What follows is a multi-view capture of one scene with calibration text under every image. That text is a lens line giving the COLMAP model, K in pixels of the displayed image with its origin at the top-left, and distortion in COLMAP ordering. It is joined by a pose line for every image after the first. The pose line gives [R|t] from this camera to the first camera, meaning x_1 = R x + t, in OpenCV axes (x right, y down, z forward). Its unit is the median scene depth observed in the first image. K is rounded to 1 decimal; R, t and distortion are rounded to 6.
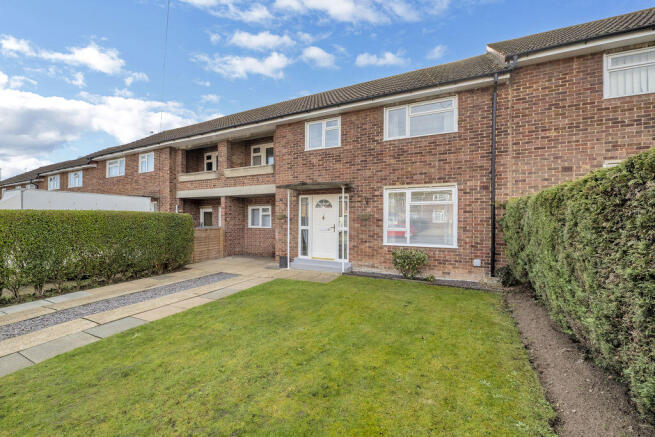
lens RADIAL K [[270.2, 0, 333.2], [0, 270.2, 218.1], [0, 0, 1]] dist [-0.015420, -0.001248]
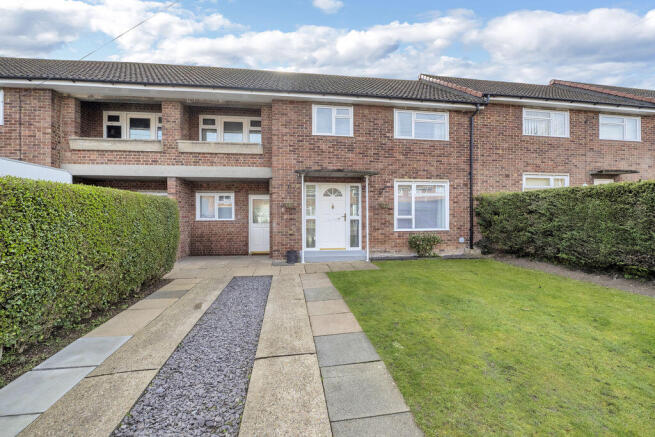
lens RADIAL K [[270.2, 0, 332.0], [0, 270.2, 215.0], [0, 0, 1]] dist [-0.015420, -0.001248]
pose [[0.819397, -0.006965, 0.573185, -0.671080], [0.003969, 0.999971, 0.006477, 0.024742], [-0.573213, -0.003032, 0.819401, 0.230669]]
